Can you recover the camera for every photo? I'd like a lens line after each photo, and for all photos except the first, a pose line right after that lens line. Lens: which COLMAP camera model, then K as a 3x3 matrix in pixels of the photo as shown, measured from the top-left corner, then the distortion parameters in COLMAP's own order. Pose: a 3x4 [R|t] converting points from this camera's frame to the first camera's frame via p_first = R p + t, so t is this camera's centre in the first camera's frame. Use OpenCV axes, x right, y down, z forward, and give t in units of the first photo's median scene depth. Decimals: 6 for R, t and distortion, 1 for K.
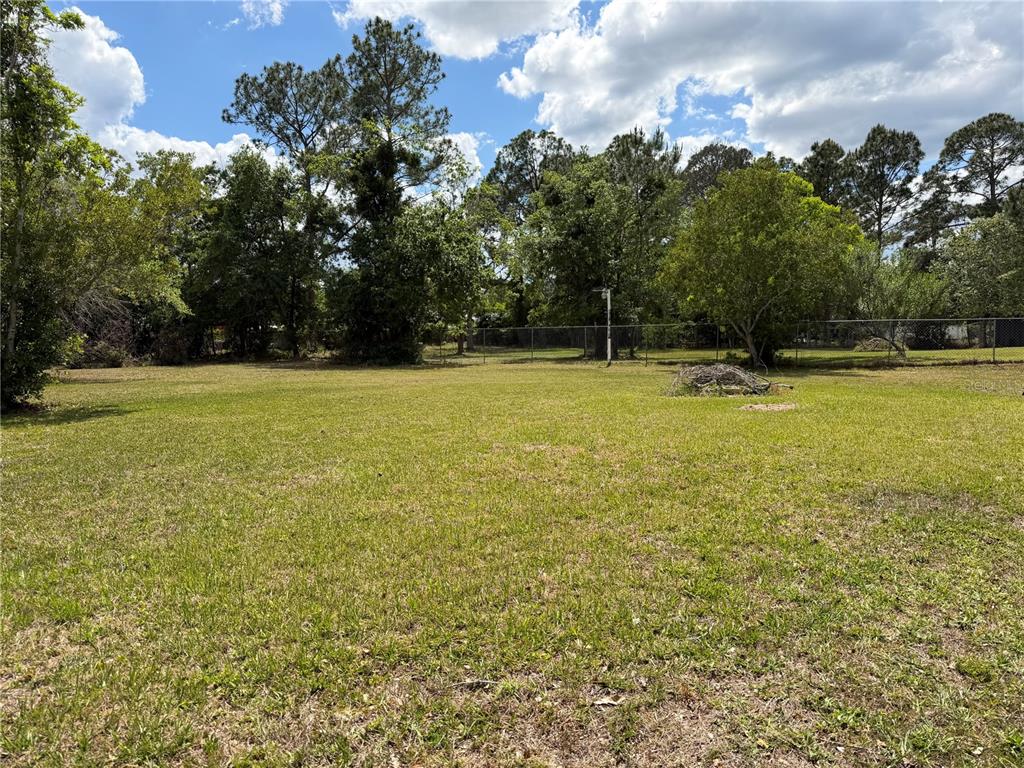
lens RADIAL K [[727.6, 0, 511.9], [0, 727.6, 383.3], [0, 0, 1]] dist [-0.010017, -0.009840]
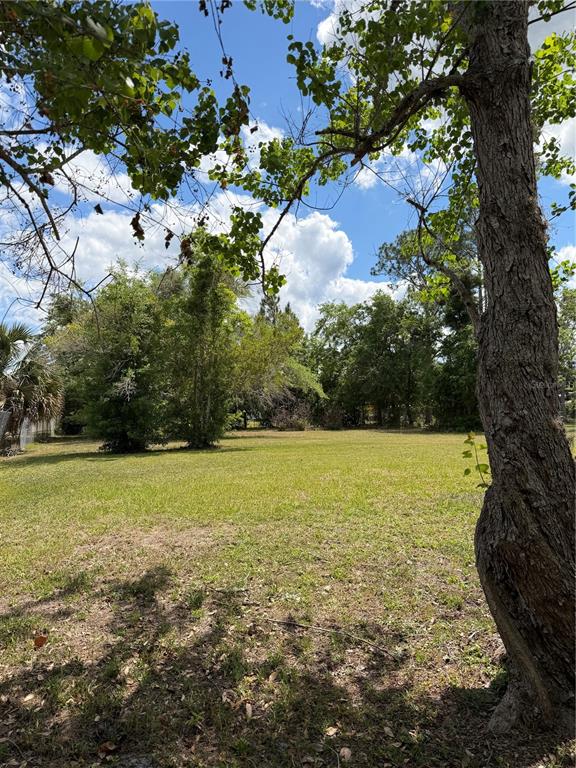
lens RADIAL K [[545.7, 0, 288.4], [0, 545.7, 384.6], [0, 0, 1]] dist [-0.010017, -0.009840]
pose [[0.827527, -0.040245, -0.559982, 0.103706], [-0.024604, 0.993869, -0.107787, 0.006051], [0.560887, 0.102975, 0.821463, -0.045544]]
